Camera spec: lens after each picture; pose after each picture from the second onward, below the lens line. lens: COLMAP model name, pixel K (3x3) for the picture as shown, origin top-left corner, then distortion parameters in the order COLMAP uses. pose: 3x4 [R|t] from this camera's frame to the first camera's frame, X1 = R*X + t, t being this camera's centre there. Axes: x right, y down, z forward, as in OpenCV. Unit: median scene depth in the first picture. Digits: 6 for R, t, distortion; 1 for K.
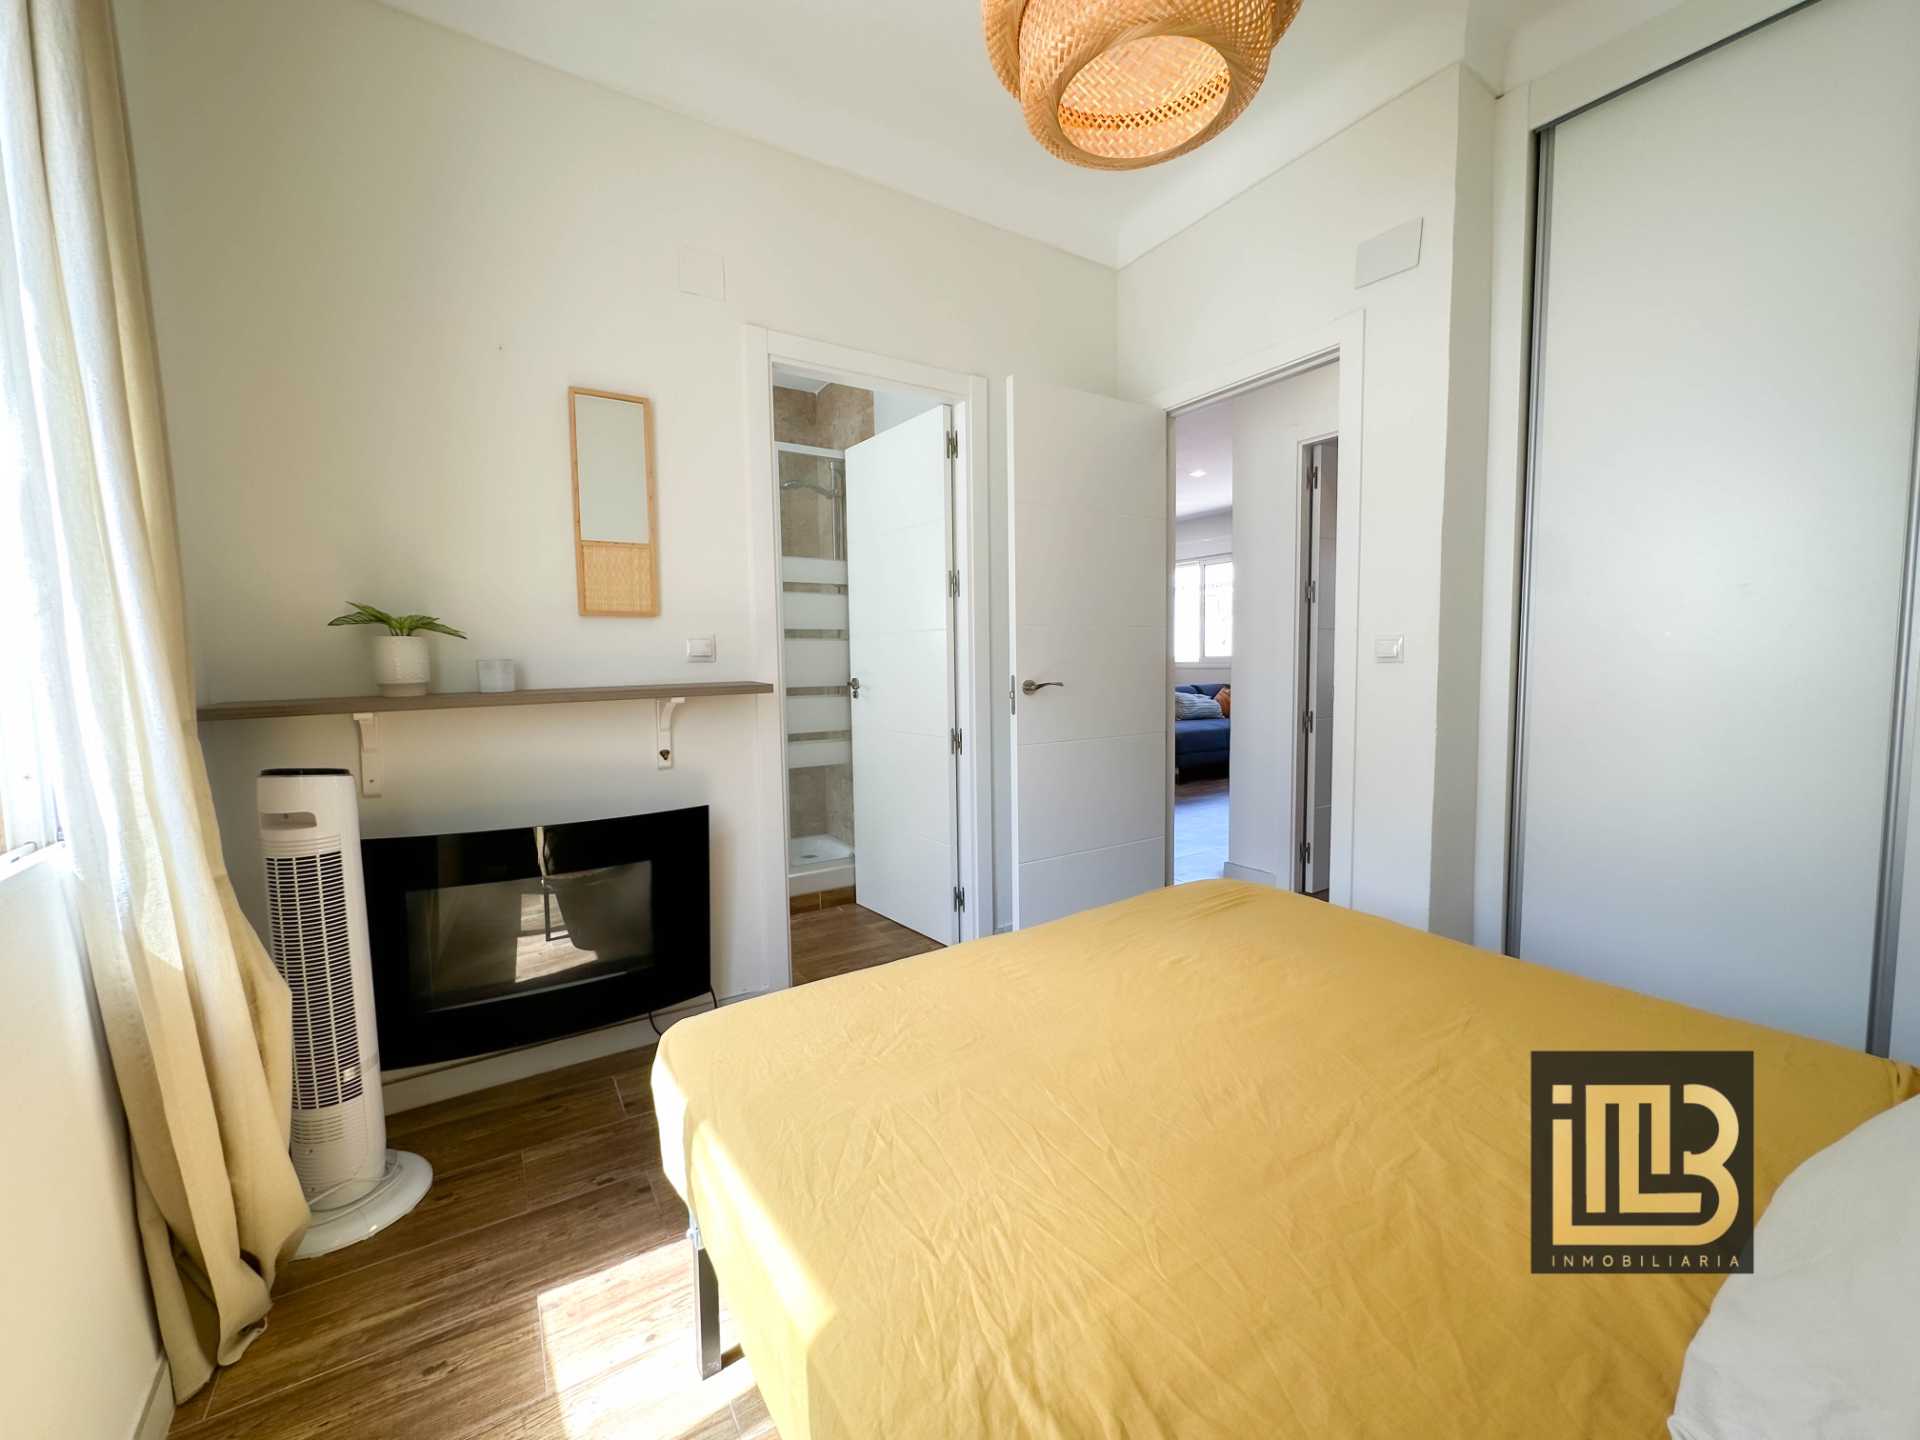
lens RADIAL K [[767.6, 0, 960.0], [0, 767.6, 720.0], [0, 0, 1]] dist [-0.010853, 0.004064]
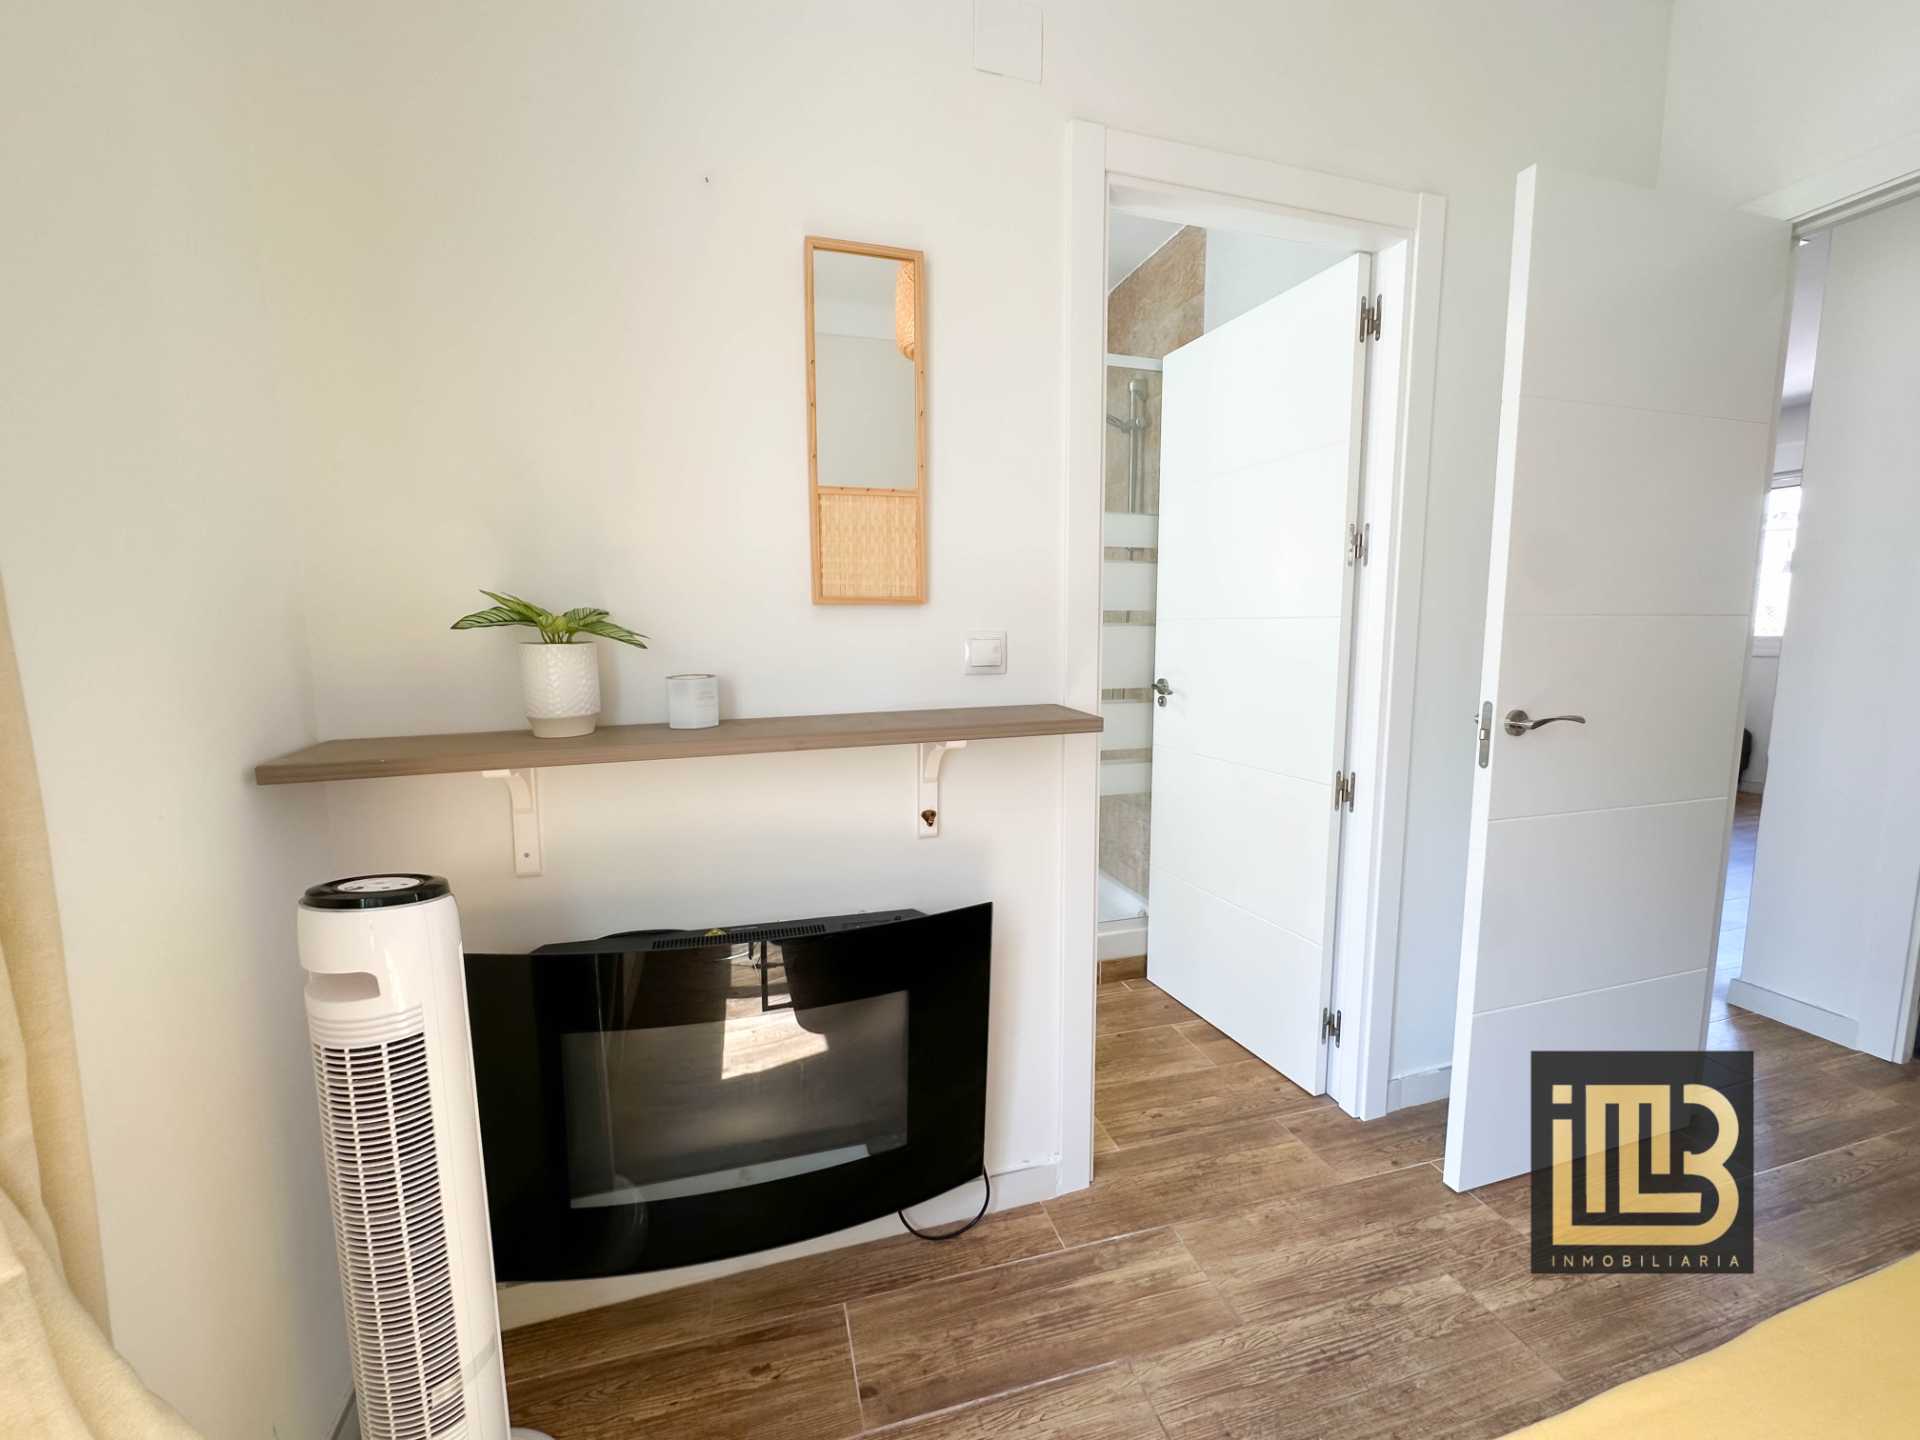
lens RADIAL K [[767.6, 0, 960.0], [0, 767.6, 720.0], [0, 0, 1]] dist [-0.010853, 0.004064]
pose [[0.961065, 0.043792, -0.272832, -0.181455], [-0.030905, 0.998202, 0.051357, -0.070528], [0.274590, -0.040925, 0.960690, 0.375398]]
